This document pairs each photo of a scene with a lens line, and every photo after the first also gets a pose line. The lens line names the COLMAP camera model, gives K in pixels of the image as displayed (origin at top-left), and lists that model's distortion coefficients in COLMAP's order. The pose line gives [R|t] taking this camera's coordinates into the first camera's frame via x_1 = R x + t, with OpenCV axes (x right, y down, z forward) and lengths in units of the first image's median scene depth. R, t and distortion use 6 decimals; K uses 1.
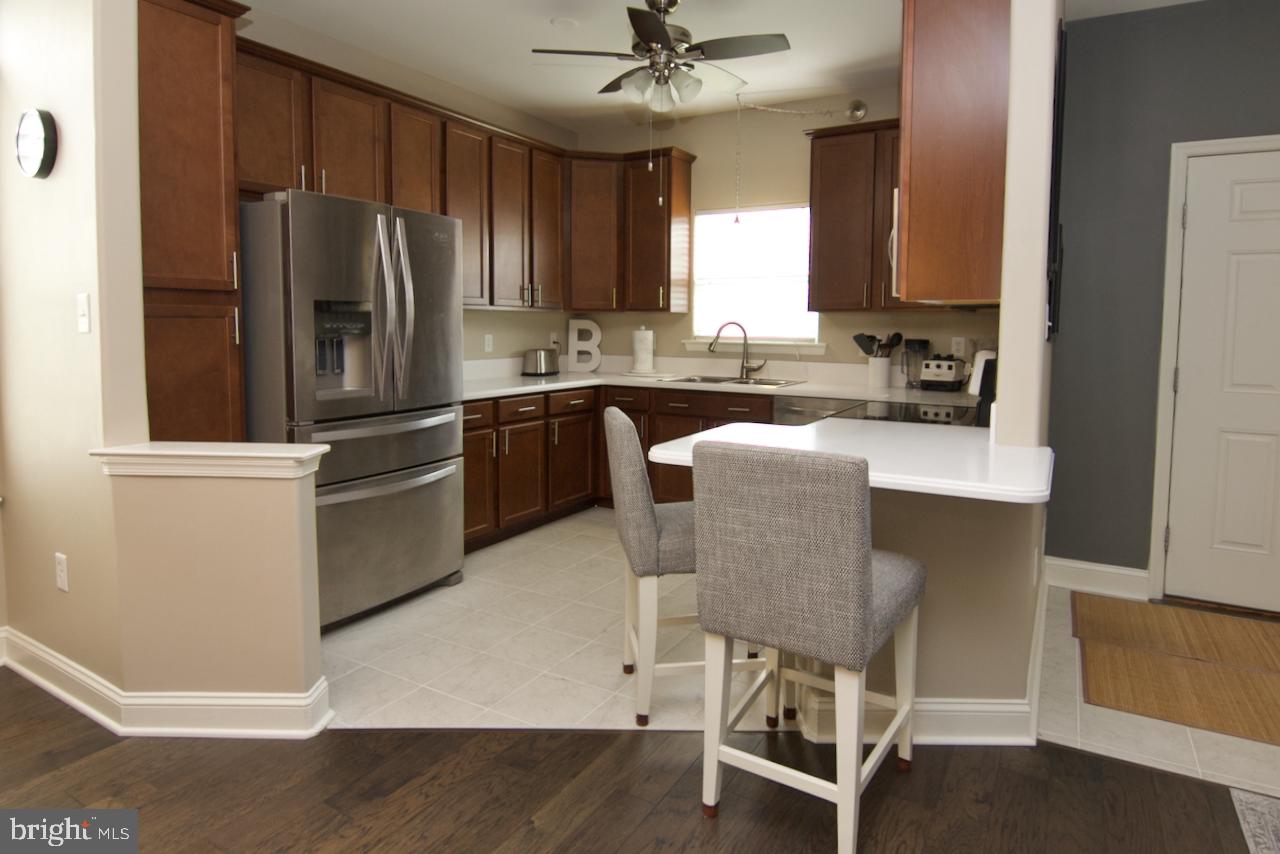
lens RADIAL K [[713.4, 0, 633.2], [0, 713.4, 385.7], [0, 0, 1]] dist [-0.009458, -0.007918]
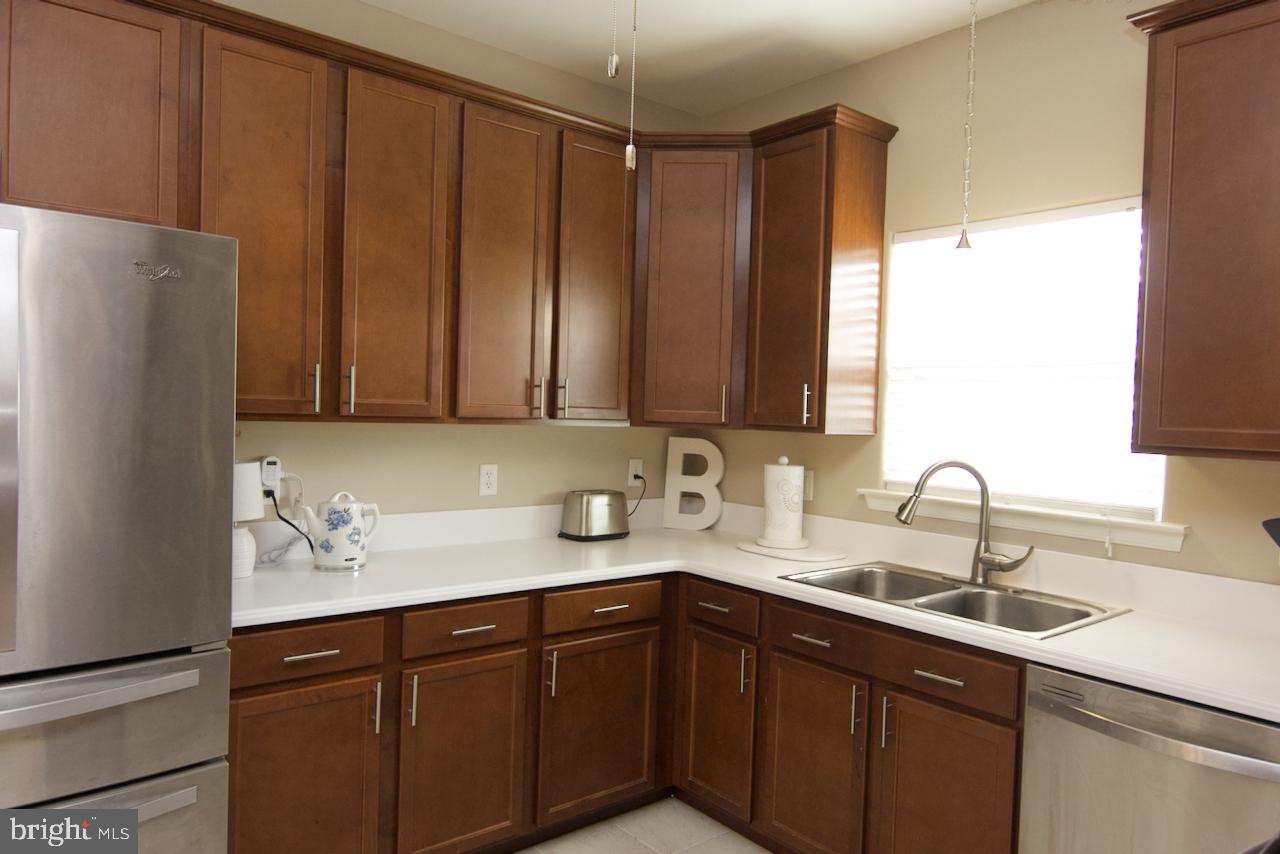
lens RADIAL K [[841.0, 0, 640.4], [0, 841.0, 431.0], [0, 0, 1]] dist [0.013285, -0.001151]
pose [[0.942372, 0.031673, -0.333065, 0.138147], [-0.053097, 0.997051, -0.055416, -0.072263], [0.330327, 0.069907, 0.941274, 0.441156]]
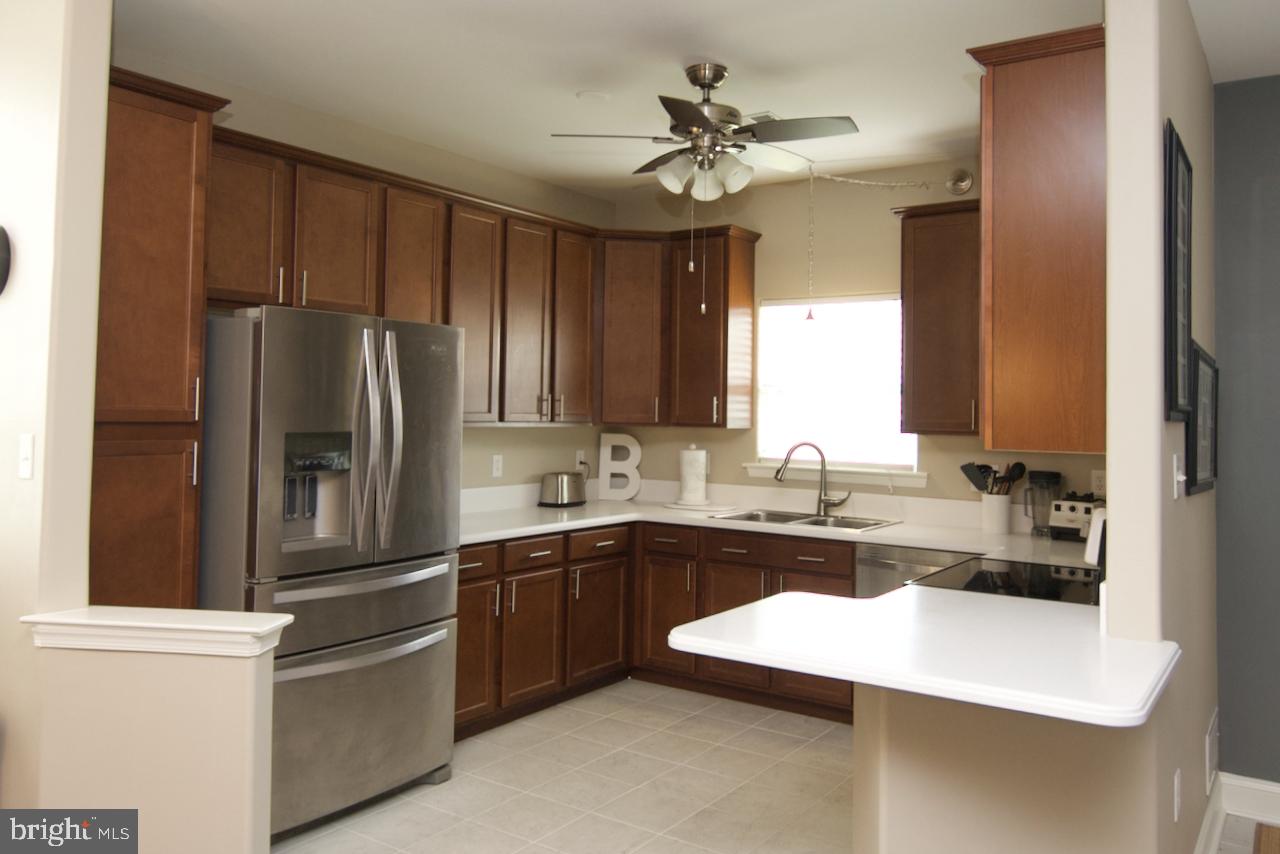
lens RADIAL K [[953.3, 0, 633.3], [0, 953.3, 393.5], [0, 0, 1]] dist [0.004107, -0.016332]
pose [[0.997248, 0.007391, -0.073763, 0.028865], [-0.015055, 0.994475, -0.103884, -0.033764], [0.072588, 0.104709, 0.991850, -0.060715]]
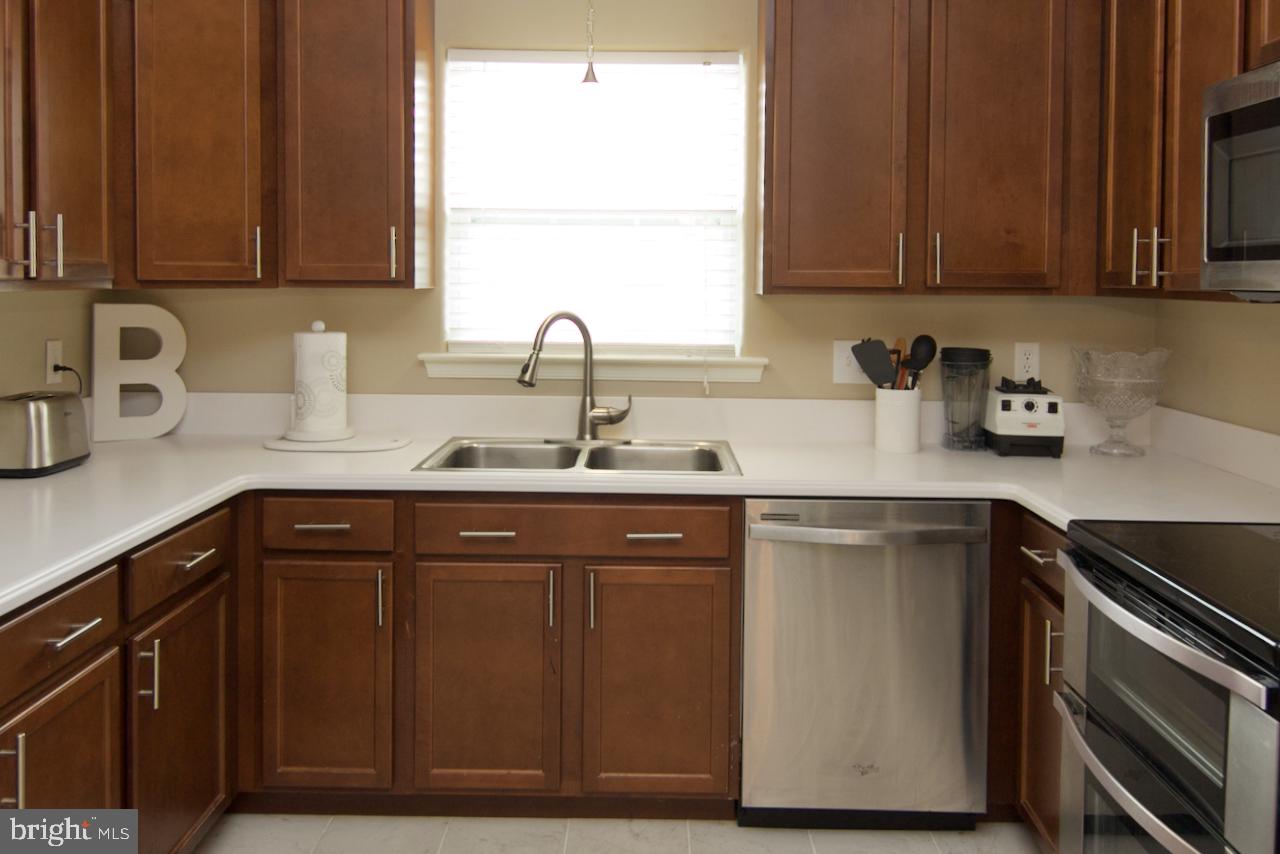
lens RADIAL K [[1074.5, 0, 620.9], [0, 1074.5, 304.5], [0, 0, 1]] dist [0.007743, 0.003367]
pose [[0.865396, -0.012775, 0.500926, -0.164828], [0.040727, 0.998161, -0.044904, -0.068234], [-0.499431, 0.059261, 0.864325, 0.456649]]
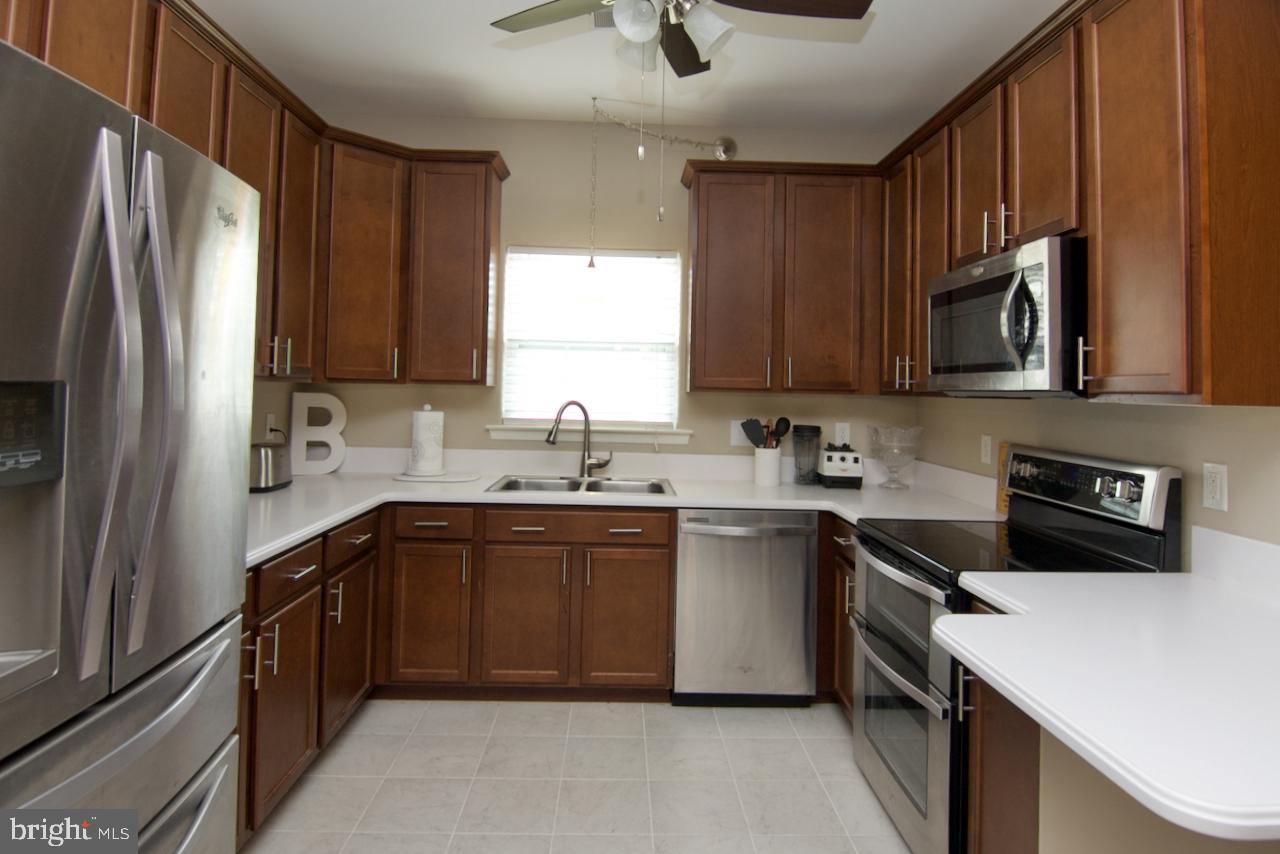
lens RADIAL K [[704.3, 0, 625.7], [0, 704.3, 374.0], [0, 0, 1]] dist [0.000073, -0.009135]
pose [[0.846433, 0.021748, 0.532050, -0.212351], [0.029361, 0.995739, -0.087412, -0.056458], [-0.531684, 0.089610, 0.842189, 0.390603]]
